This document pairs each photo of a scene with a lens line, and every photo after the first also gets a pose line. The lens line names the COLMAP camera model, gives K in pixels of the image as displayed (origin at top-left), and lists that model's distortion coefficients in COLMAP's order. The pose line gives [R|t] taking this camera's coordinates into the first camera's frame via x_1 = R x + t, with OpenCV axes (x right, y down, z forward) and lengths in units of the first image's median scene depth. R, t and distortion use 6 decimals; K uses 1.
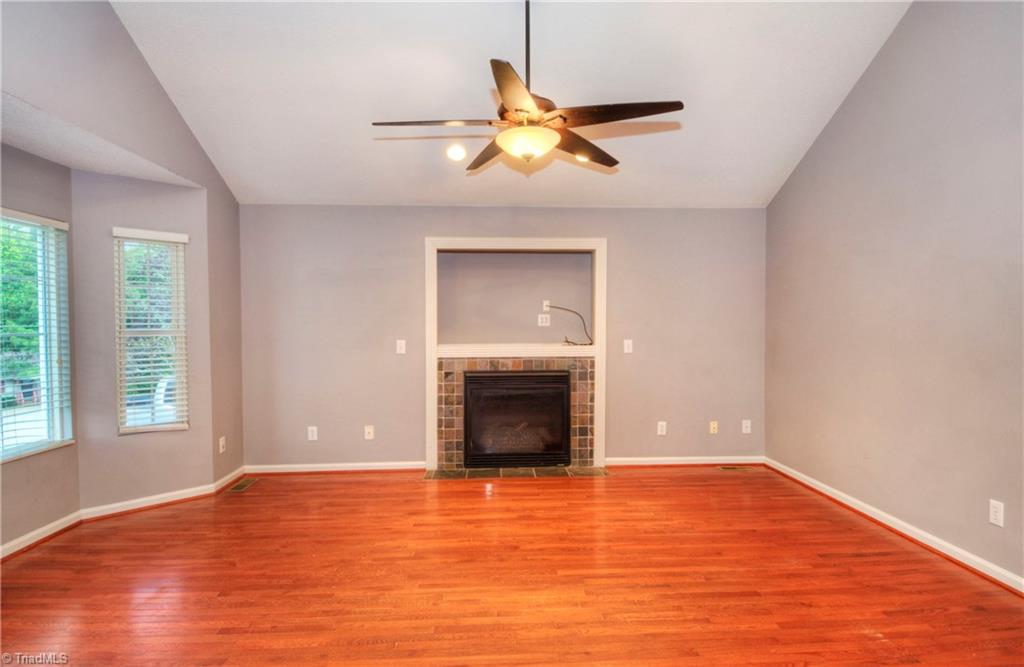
lens RADIAL K [[536.0, 0, 516.8], [0, 536.0, 339.0], [0, 0, 1]] dist [0.020401, -0.020153]
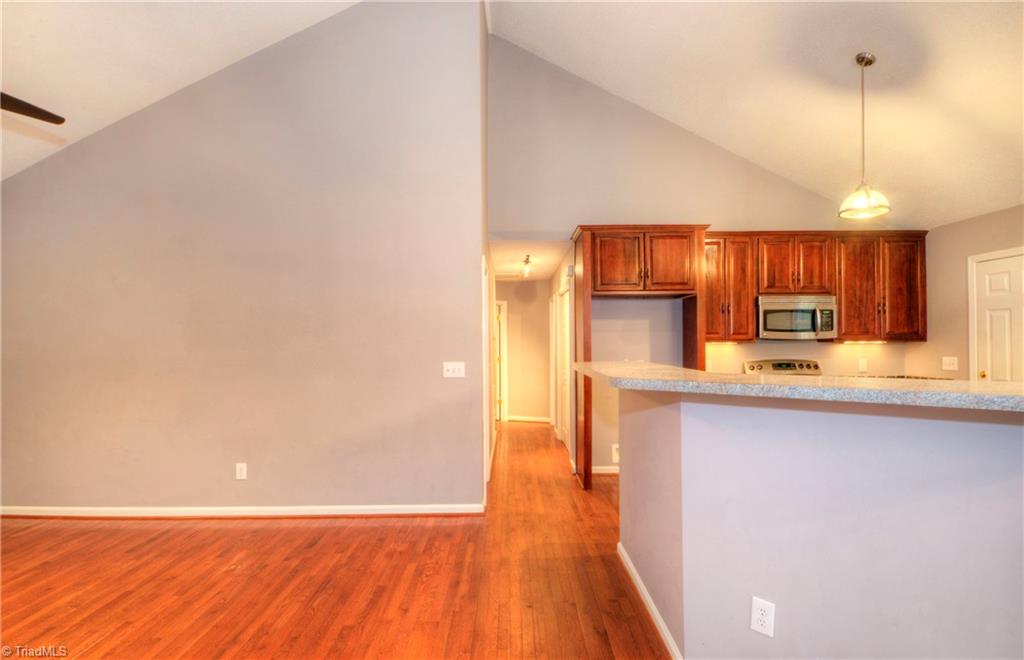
lens RADIAL K [[536.0, 0, 511.9], [0, 536.0, 340.6], [0, 0, 1]] dist [0.020401, -0.020153]
pose [[0.068187, 0.010639, 0.997616, -0.599517], [0.024921, 0.999613, -0.012364, -0.006332], [-0.997361, 0.025705, 0.067896, 0.135344]]
